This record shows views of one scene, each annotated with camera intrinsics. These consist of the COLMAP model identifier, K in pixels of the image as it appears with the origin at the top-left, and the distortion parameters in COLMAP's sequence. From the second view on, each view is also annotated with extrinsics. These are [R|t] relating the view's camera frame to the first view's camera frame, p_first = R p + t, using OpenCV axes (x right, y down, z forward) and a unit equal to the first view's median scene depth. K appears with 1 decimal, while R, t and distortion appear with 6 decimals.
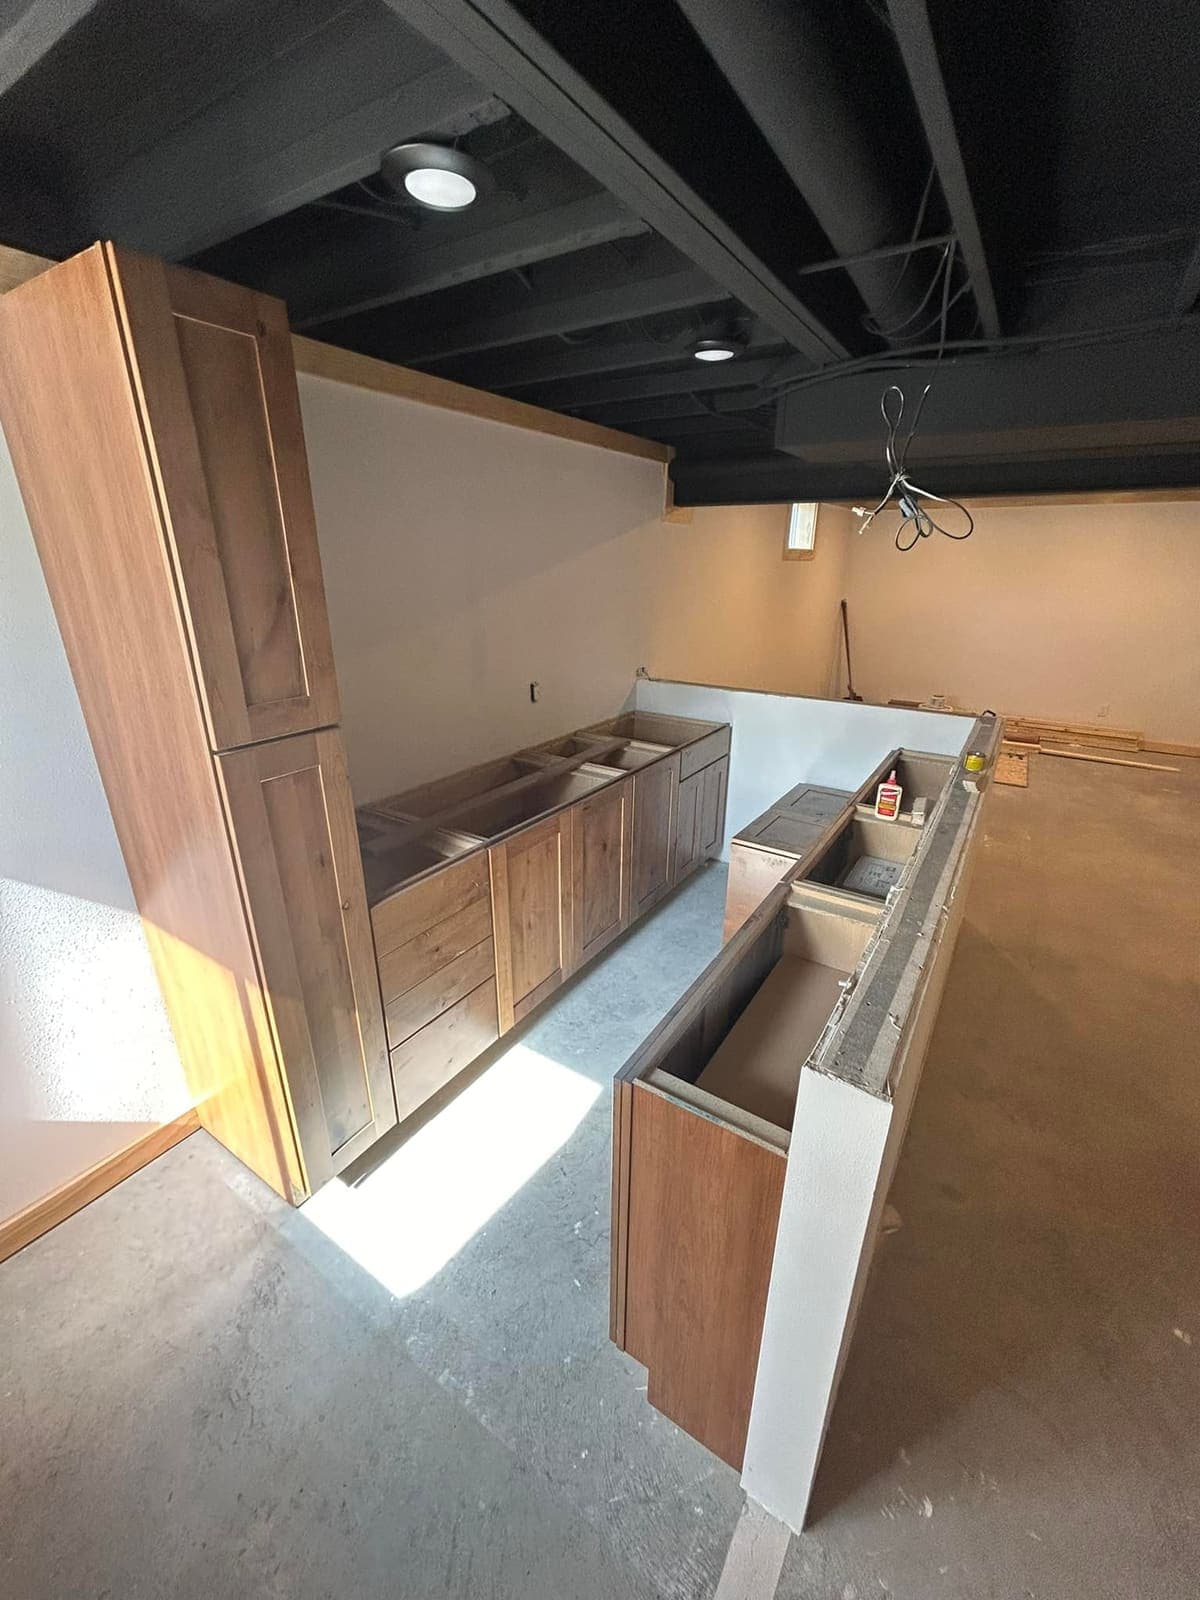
lens RADIAL K [[635.8, 0, 600.0], [0, 635.8, 800.0], [0, 0, 1]] dist [0.002600, 0.000605]
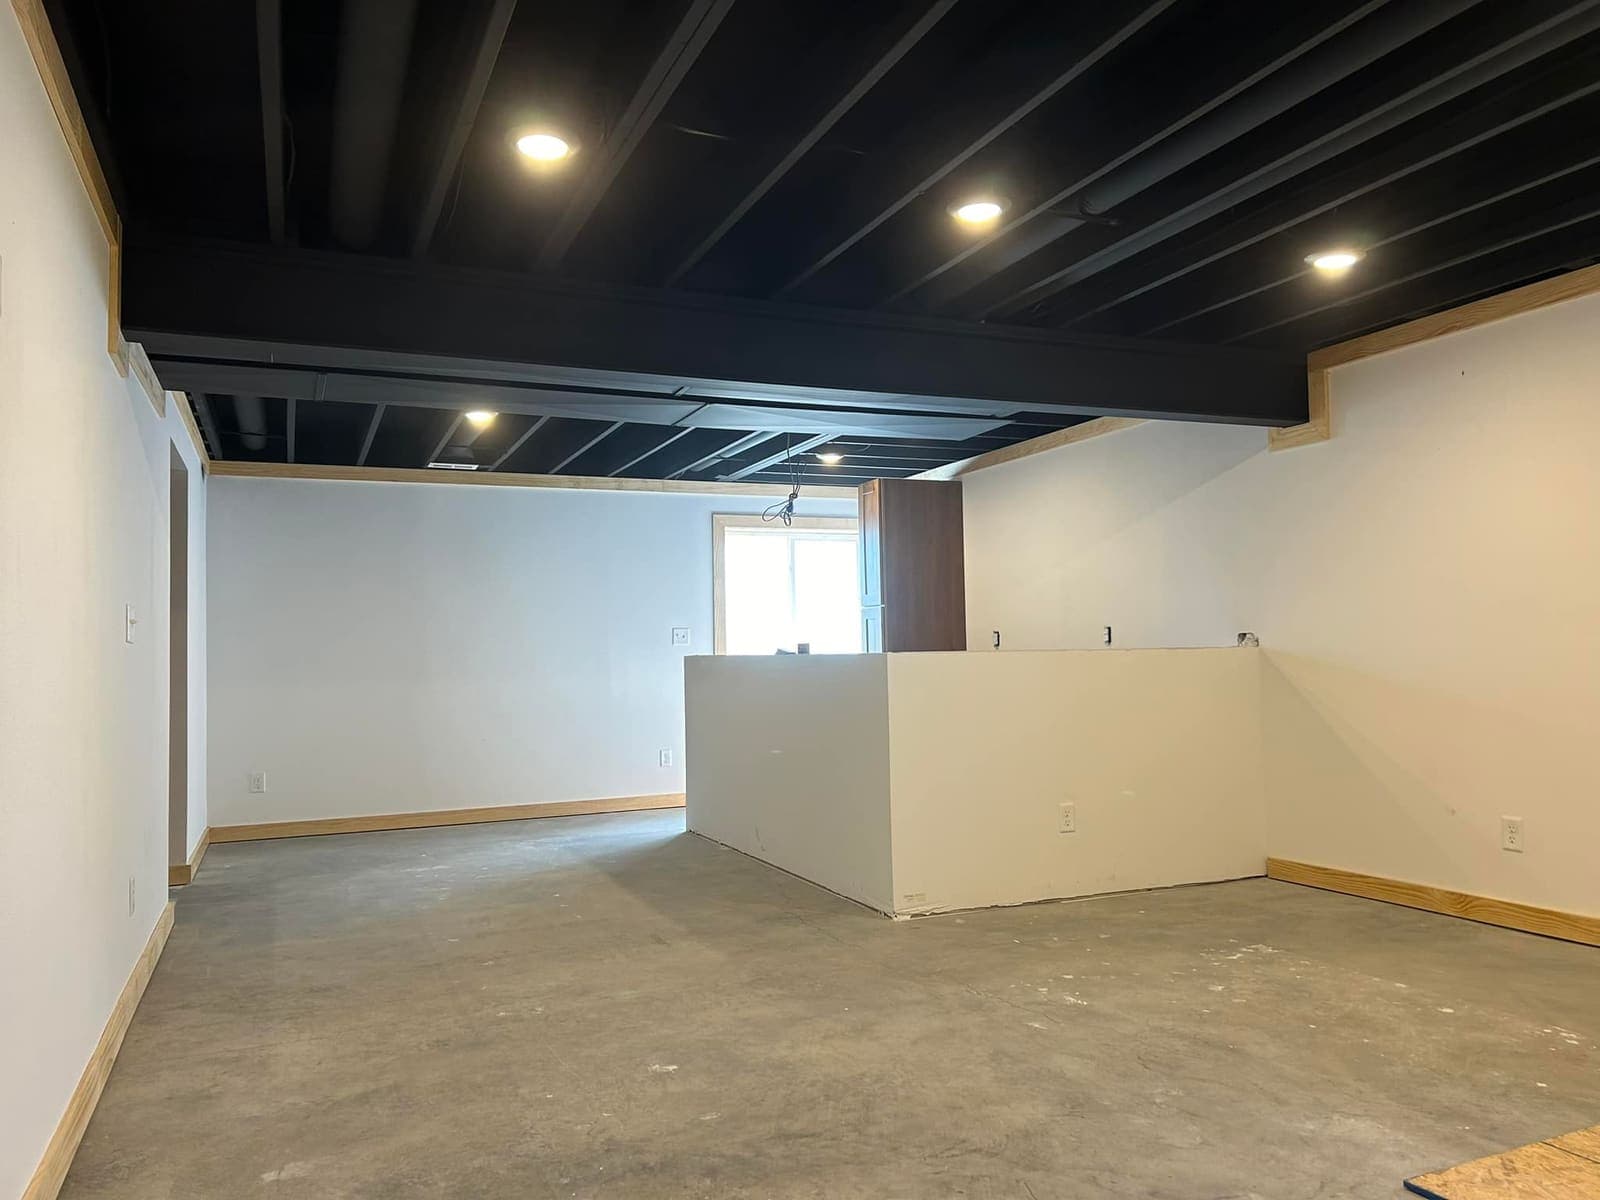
lens RADIAL K [[1185.3, 0, 804.0], [0, 1185.3, 603.8], [0, 0, 1]] dist [0.051706, -0.045624]
pose [[-0.546354, -0.035309, -0.836810, 1.511689], [-0.282421, 0.948364, 0.144376, -0.288918], [0.788503, 0.315213, -0.528114, 1.289900]]
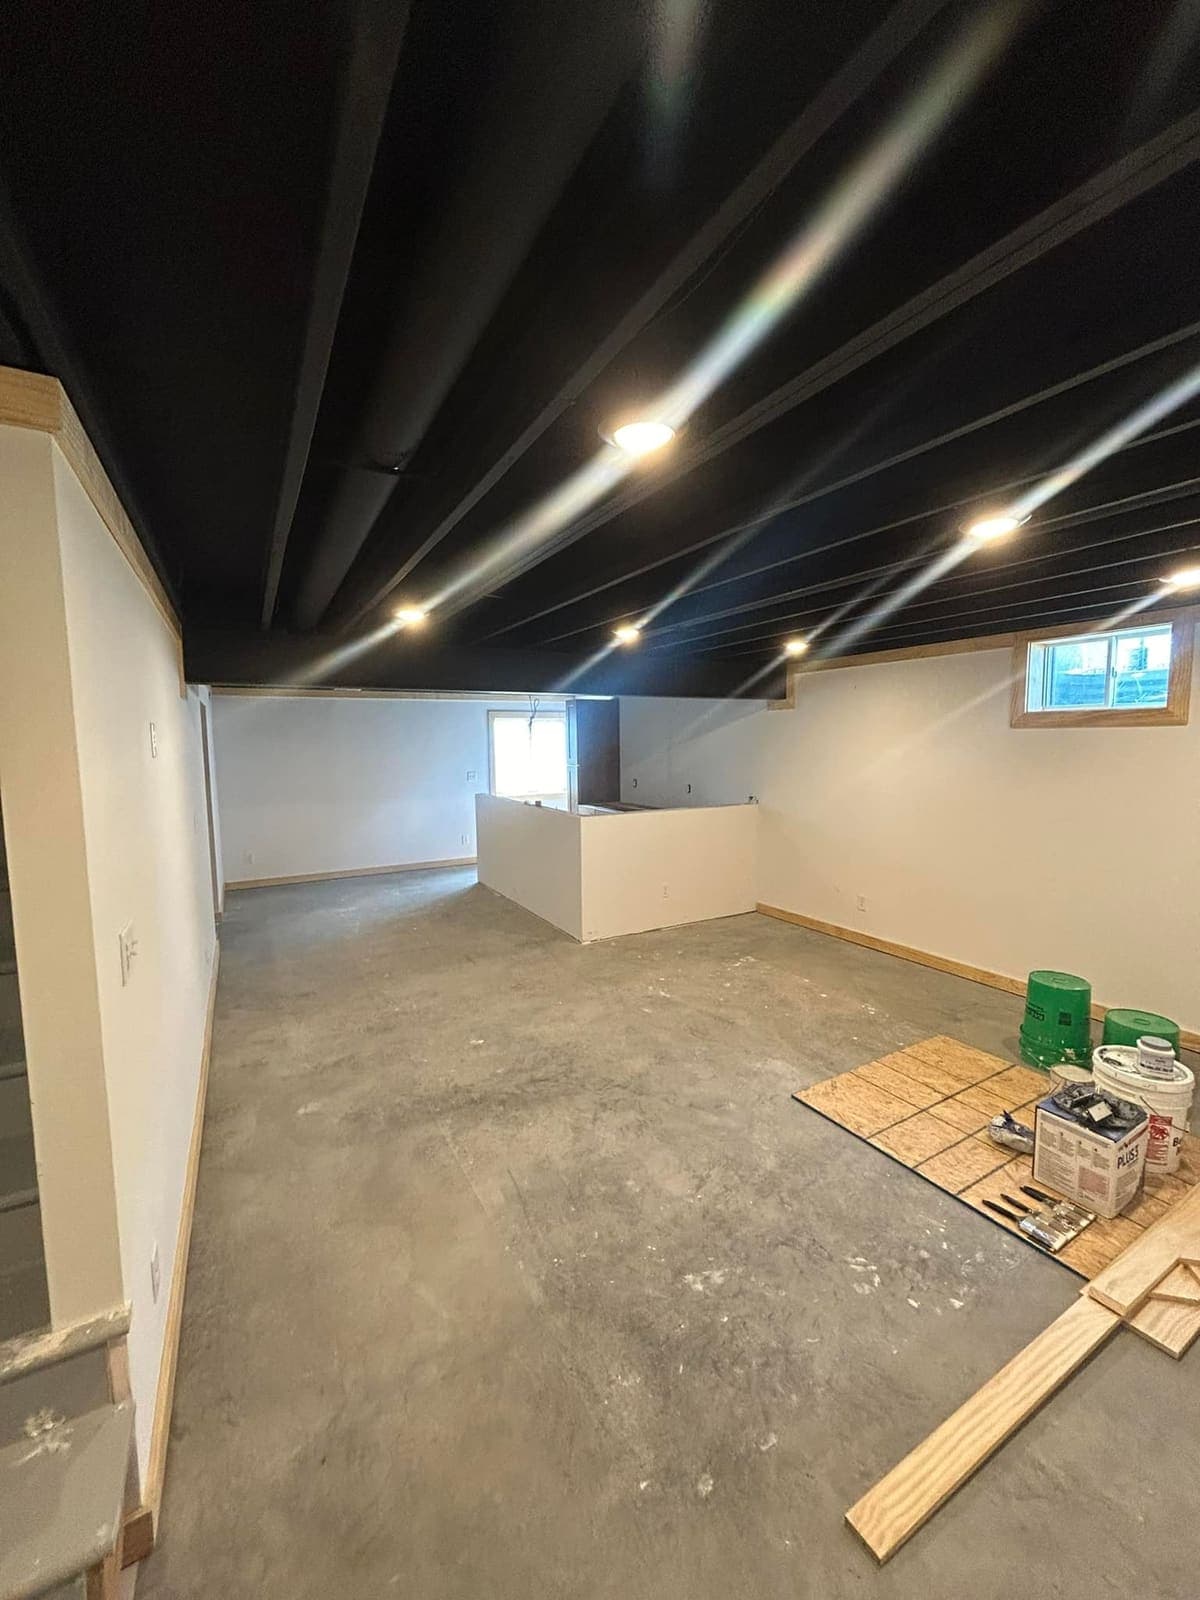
lens RADIAL K [[635.8, 0, 600.0], [0, 635.8, 800.0], [0, 0, 1]] dist [0.002600, 0.000605]
pose [[-0.457078, 0.075976, -0.886176, 1.593973], [-0.308009, 0.921174, 0.237843, -0.446287], [0.834392, 0.381663, -0.397647, 1.277227]]
